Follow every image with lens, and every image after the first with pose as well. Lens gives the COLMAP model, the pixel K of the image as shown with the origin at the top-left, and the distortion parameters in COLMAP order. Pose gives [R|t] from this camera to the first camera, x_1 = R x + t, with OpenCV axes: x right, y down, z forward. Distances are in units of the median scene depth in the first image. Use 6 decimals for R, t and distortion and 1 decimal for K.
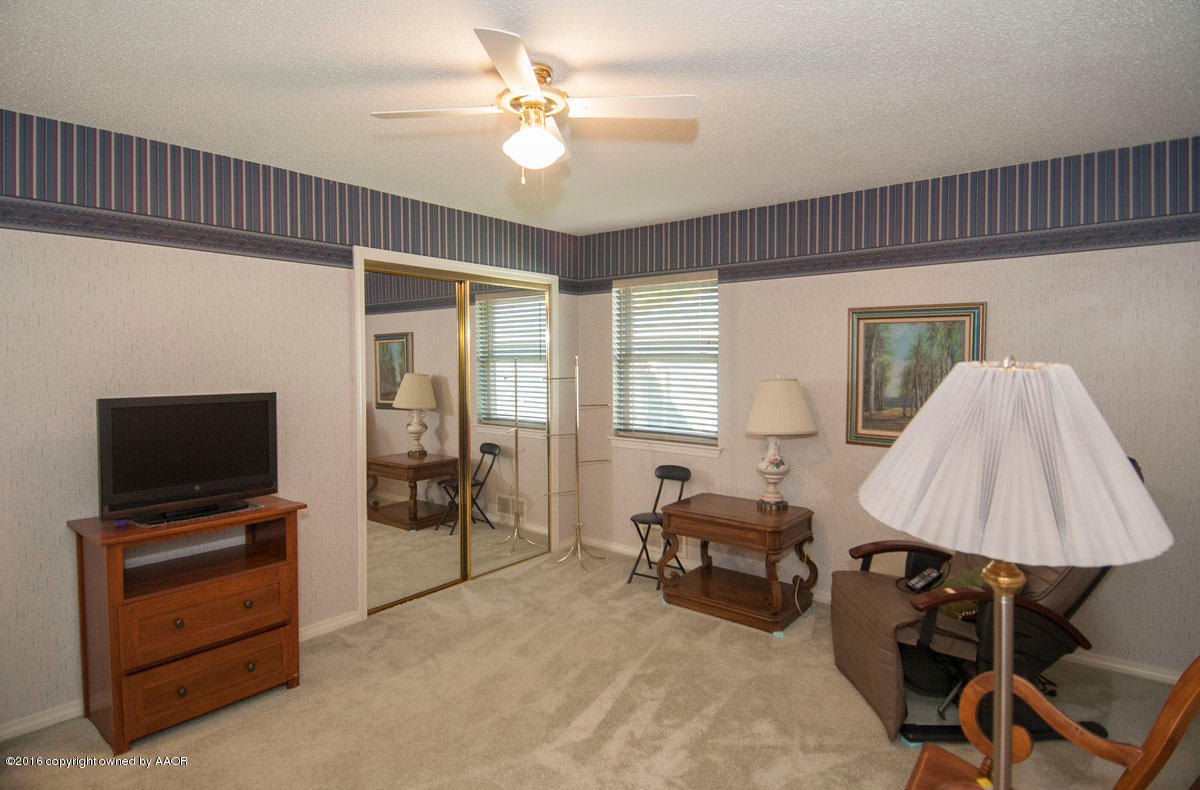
lens RADIAL K [[633.1, 0, 603.3], [0, 633.1, 381.5], [0, 0, 1]] dist [0.091608, -0.103178]
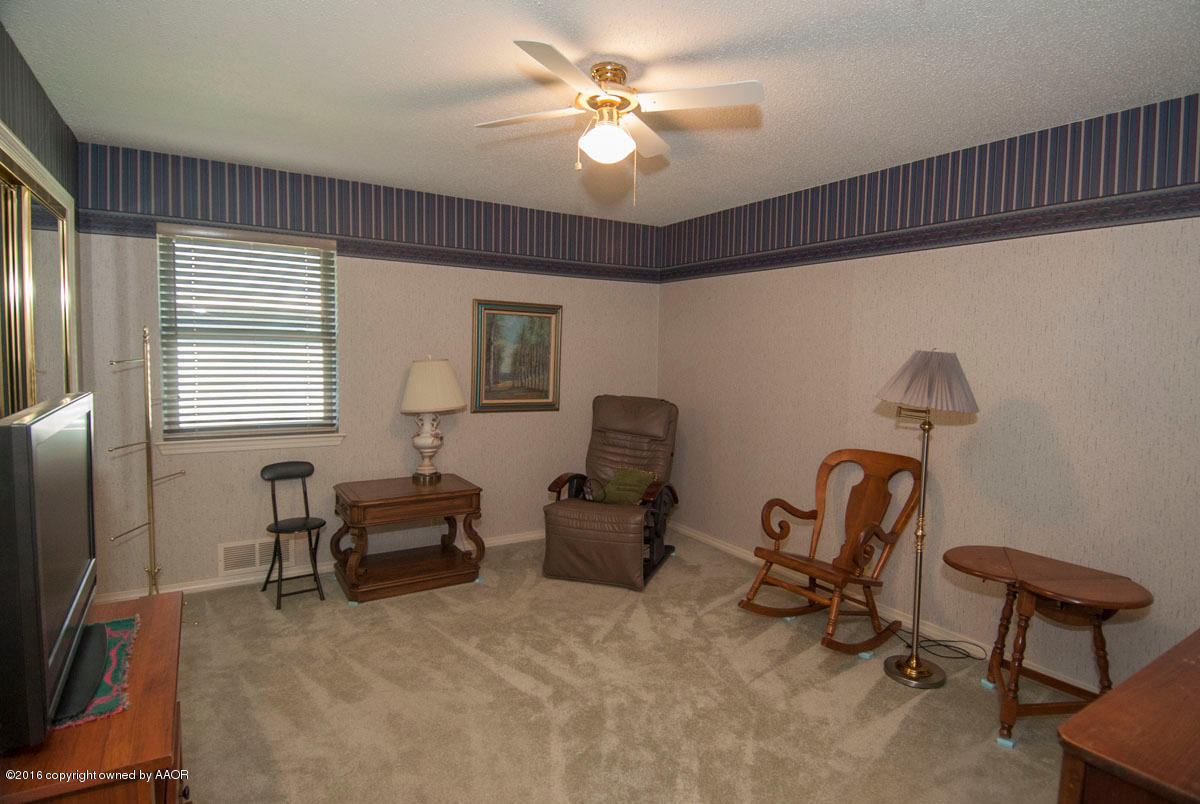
lens RADIAL K [[633.2, 0, 610.6], [0, 633.2, 396.3], [0, 0, 1]] dist [0.004401, -0.001409]
pose [[0.327980, -0.056968, 0.942966, -0.659816], [0.014125, 0.998364, 0.055402, 0.004499], [-0.944579, -0.004852, 0.328248, 0.382240]]
